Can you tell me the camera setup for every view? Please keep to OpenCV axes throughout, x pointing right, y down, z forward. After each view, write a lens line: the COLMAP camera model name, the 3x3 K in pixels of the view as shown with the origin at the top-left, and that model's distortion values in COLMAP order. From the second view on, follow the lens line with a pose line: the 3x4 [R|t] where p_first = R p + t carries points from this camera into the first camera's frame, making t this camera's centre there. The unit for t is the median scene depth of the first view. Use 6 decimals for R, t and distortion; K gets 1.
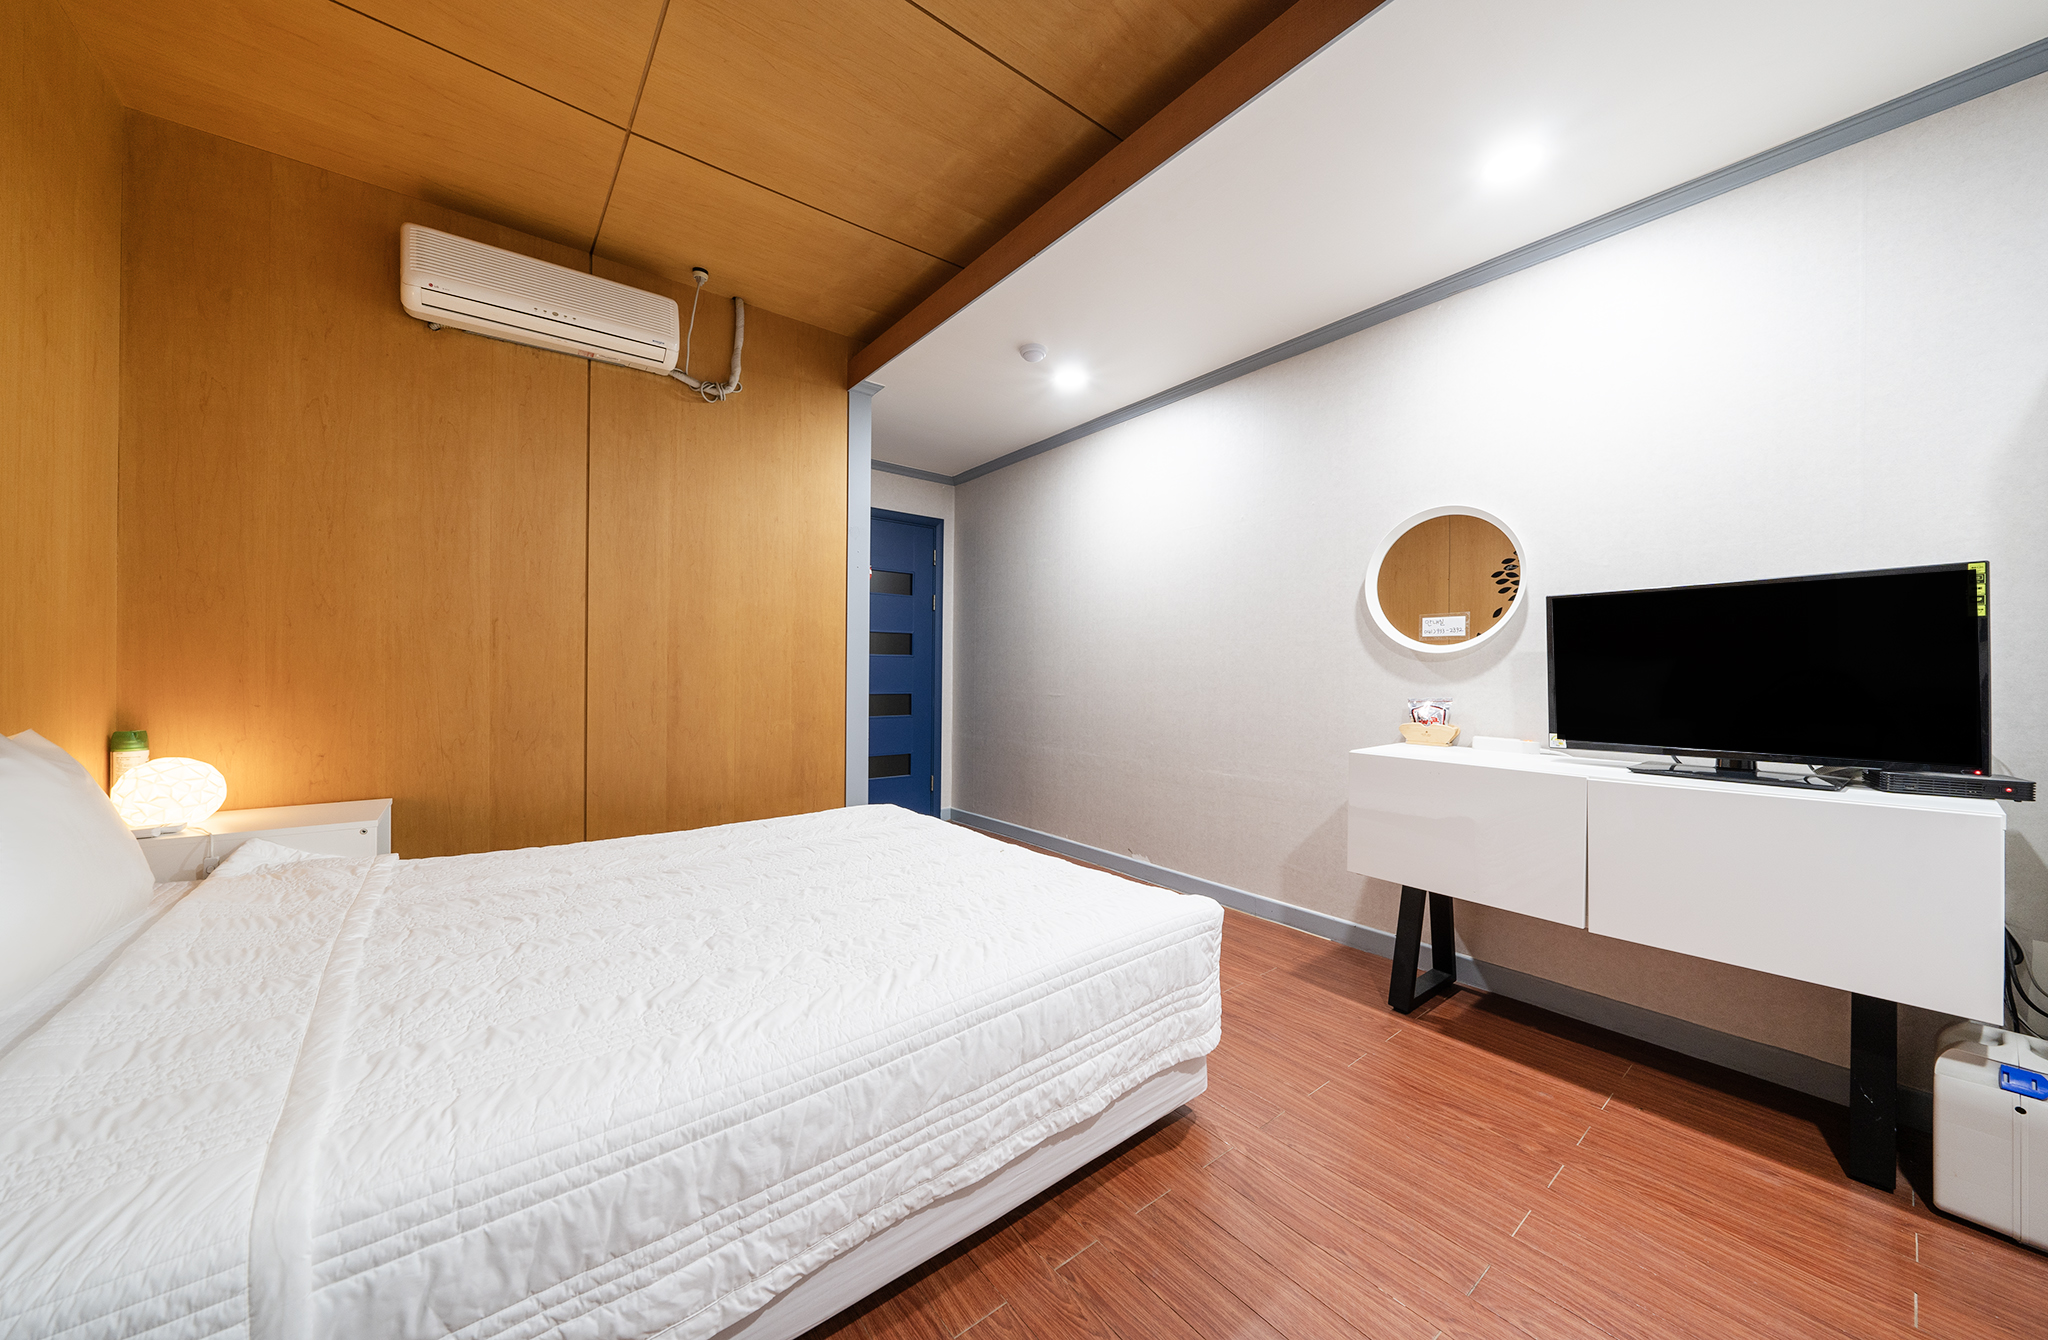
lens RADIAL K [[705.7, 0, 1005.5], [0, 705.7, 672.0], [0, 0, 1]] dist [-0.006896, 0.000457]
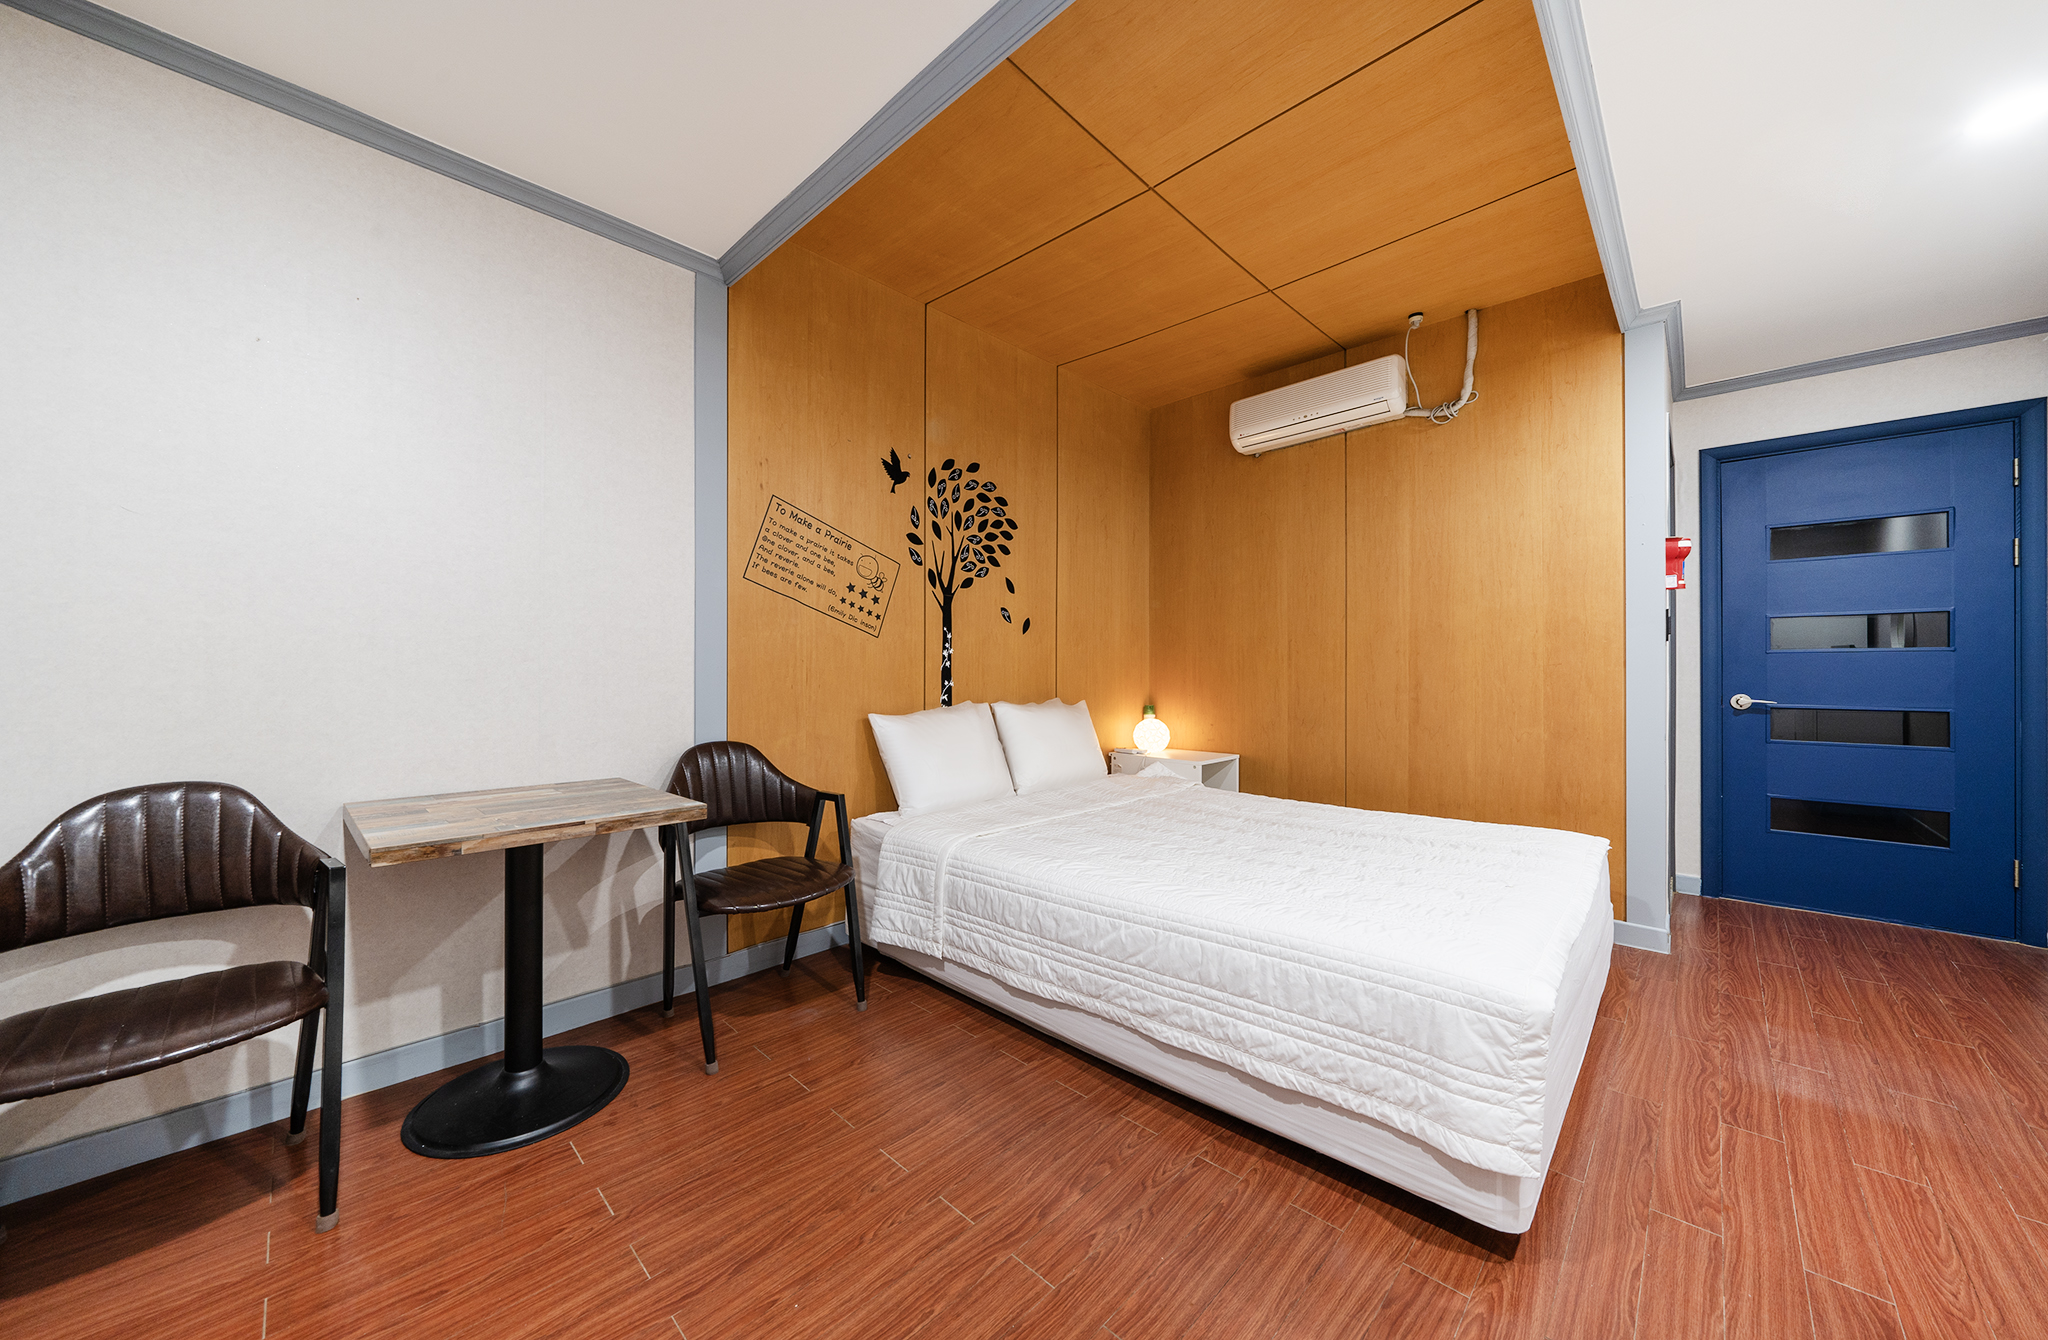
lens RADIAL K [[705.7, 0, 1025.8], [0, 705.7, 666.5], [0, 0, 1]] dist [-0.006896, 0.000457]
pose [[0.142864, -0.018475, -0.989570, 0.791644], [0.000974, 0.999828, -0.018525, 0.006840], [0.989742, 0.001683, 0.142857, 0.325022]]
